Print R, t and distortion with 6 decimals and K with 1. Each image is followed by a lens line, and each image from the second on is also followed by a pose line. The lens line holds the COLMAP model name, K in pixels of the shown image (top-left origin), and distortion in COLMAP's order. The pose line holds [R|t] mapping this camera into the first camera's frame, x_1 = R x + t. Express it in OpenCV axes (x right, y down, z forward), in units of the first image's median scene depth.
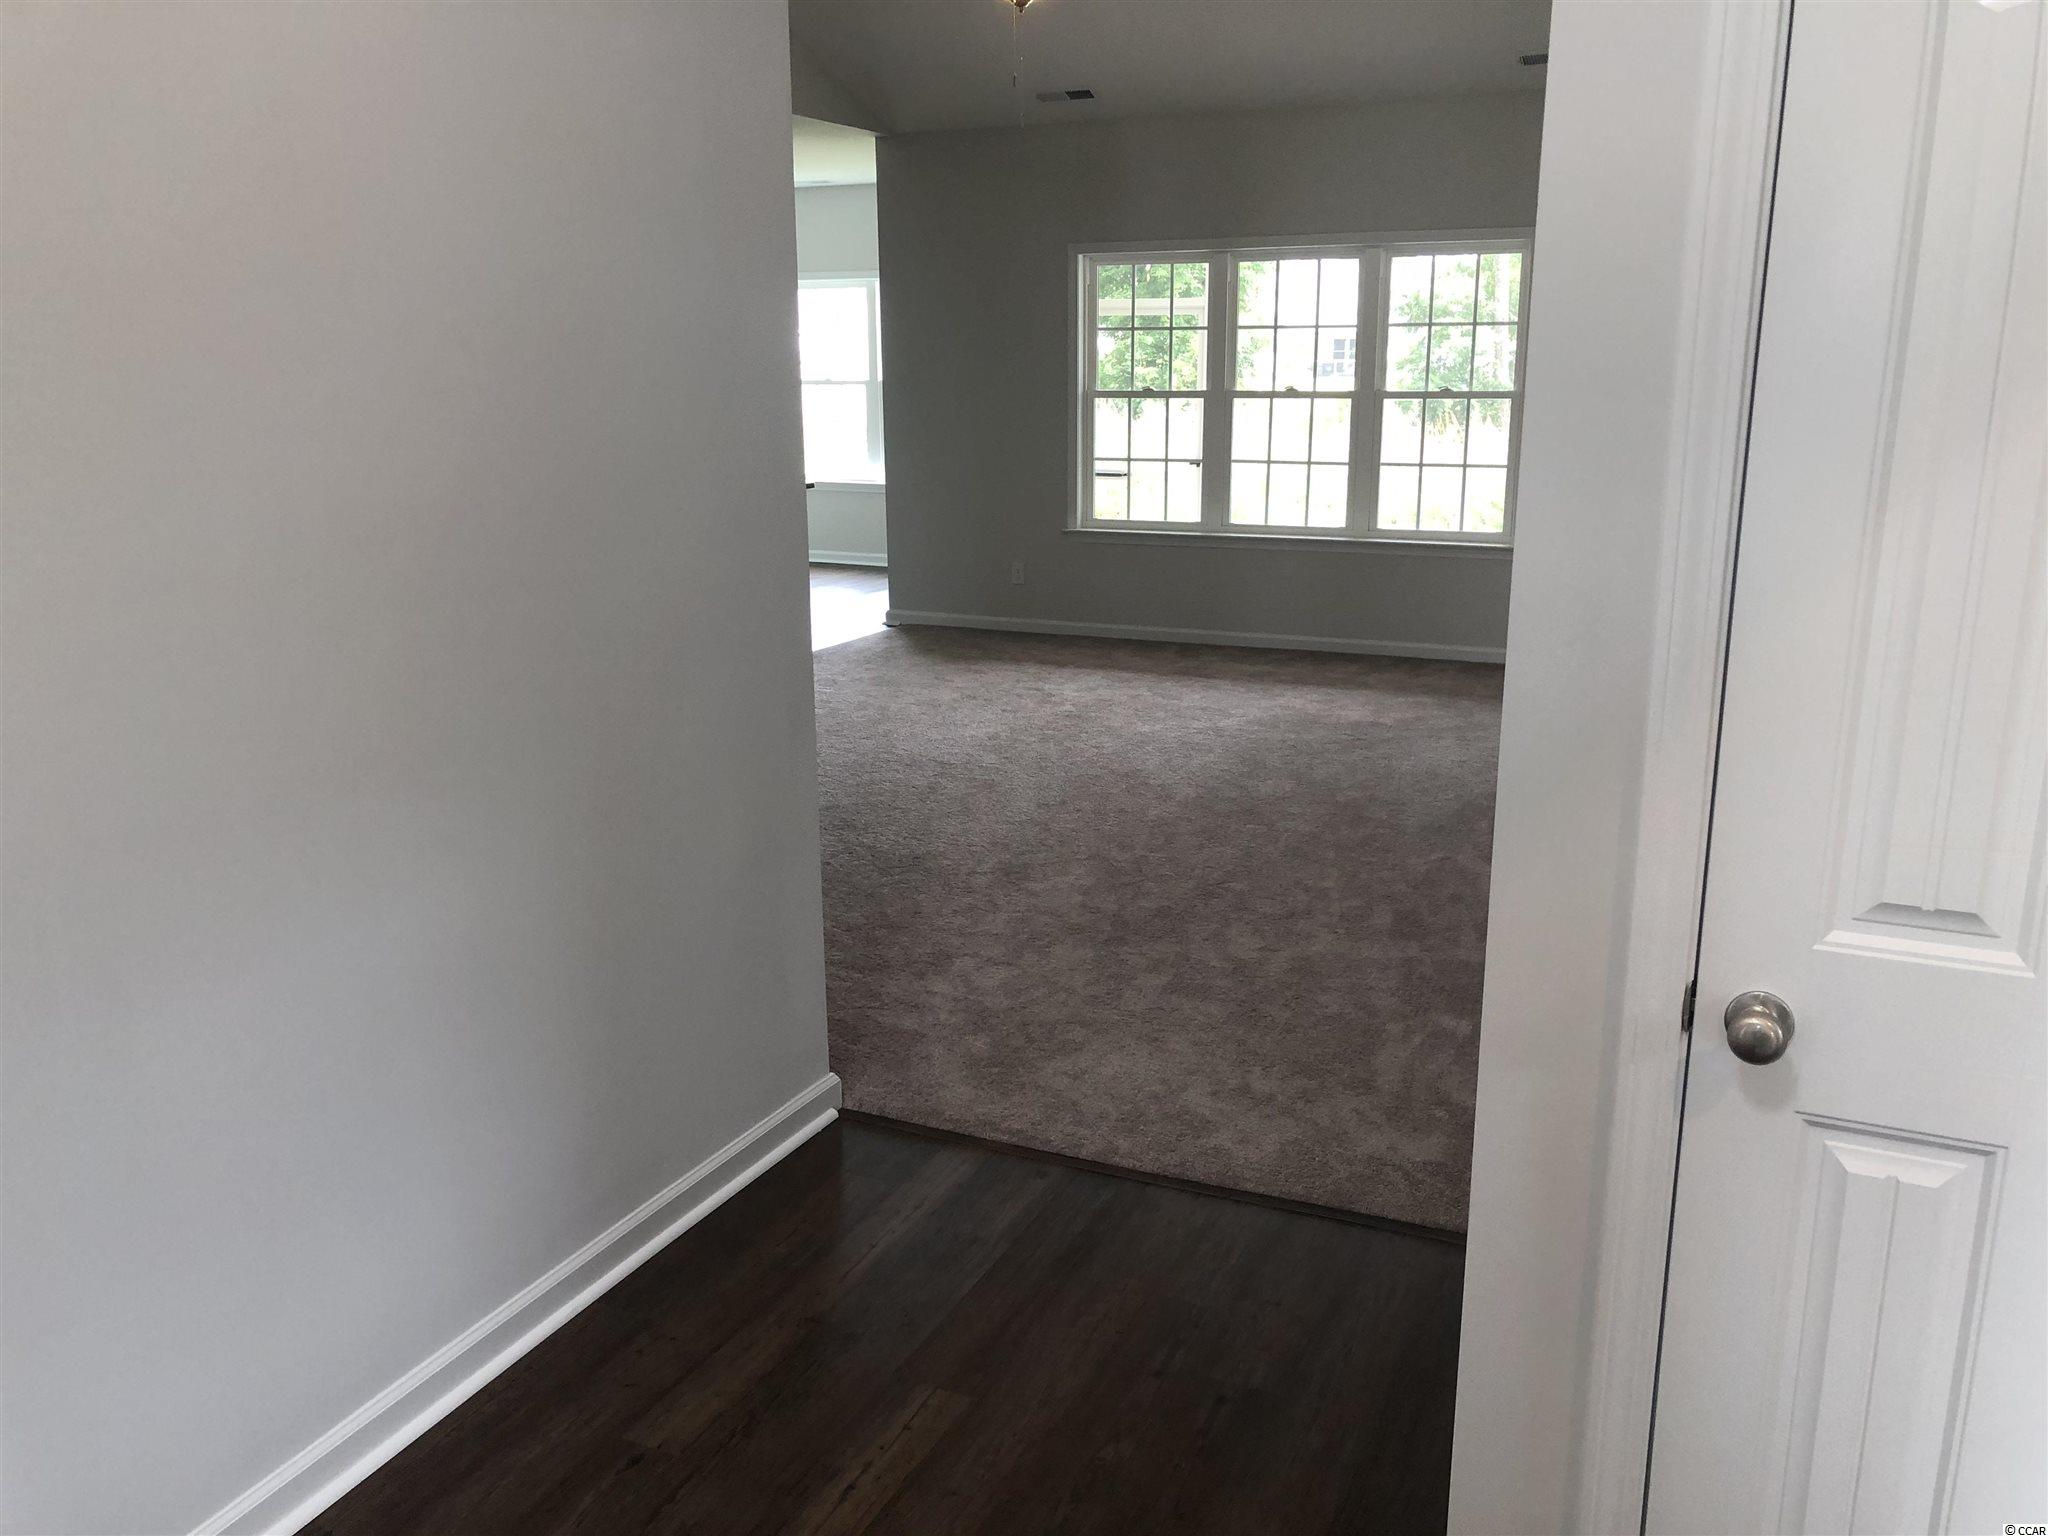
lens RADIAL K [[1696.0, 0, 1019.4], [0, 1696.0, 772.2], [0, 0, 1]] dist [-0.013358, 0.024423]
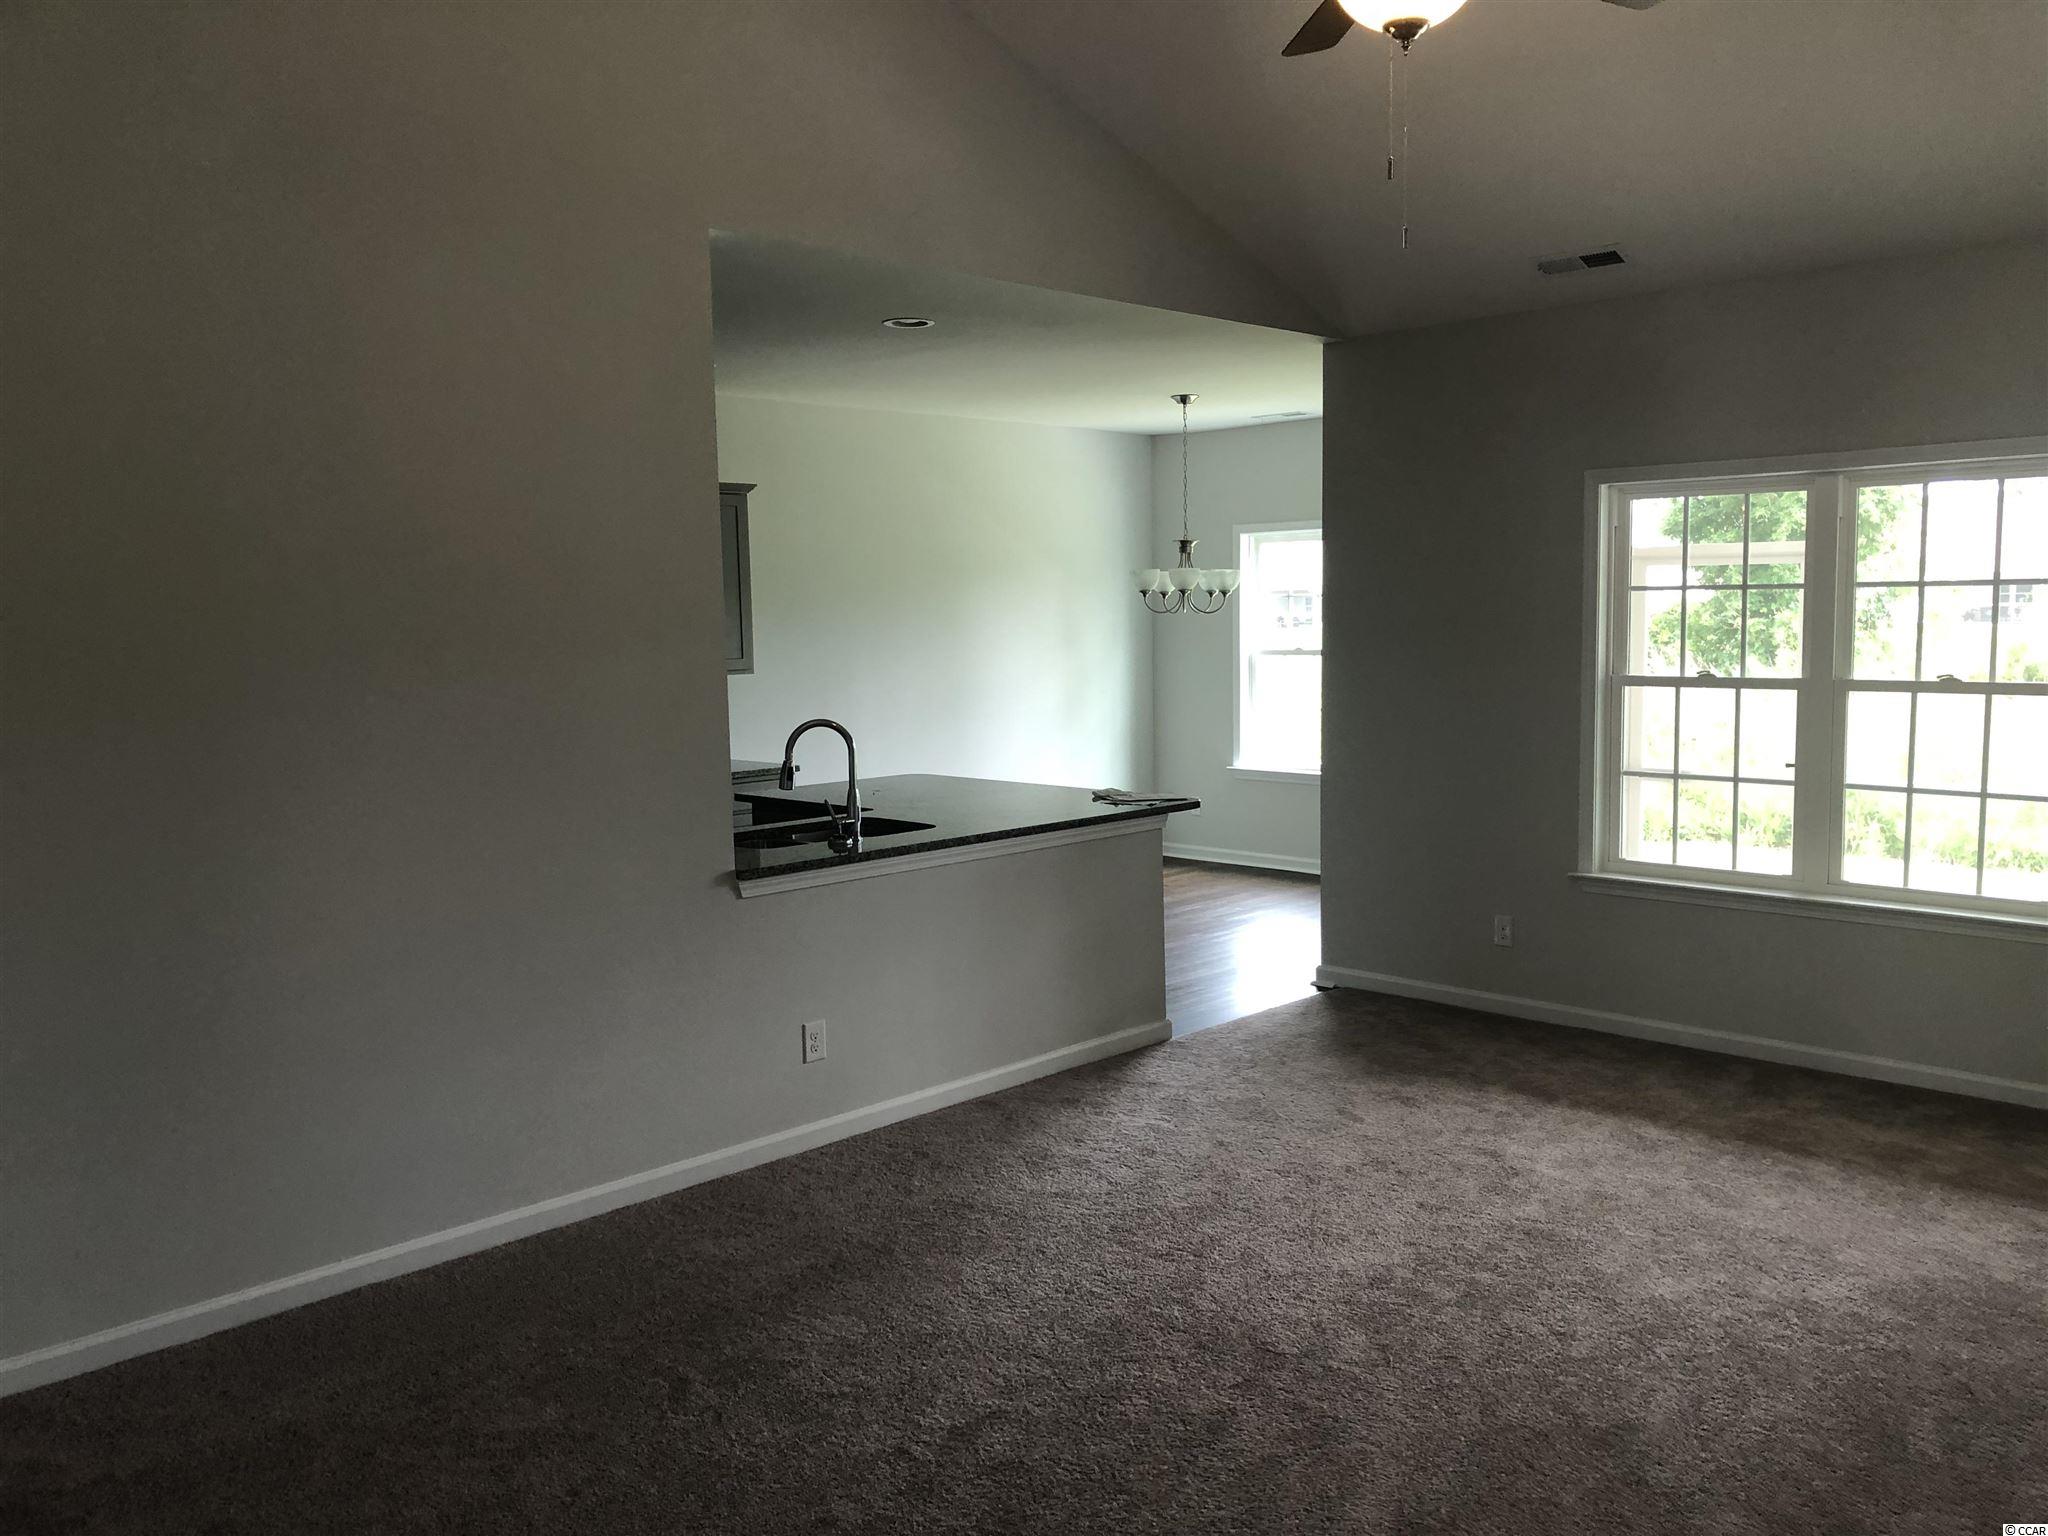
lens RADIAL K [[1829.3, 0, 946.8], [0, 1829.3, 727.9], [0, 0, 1]] dist [0.000416, 0.029844]
pose [[0.942565, 0.022178, -0.333287, 0.035871], [-0.079576, 0.983974, -0.159572, -0.068404], [0.324407, 0.176929, 0.929224, 0.242646]]
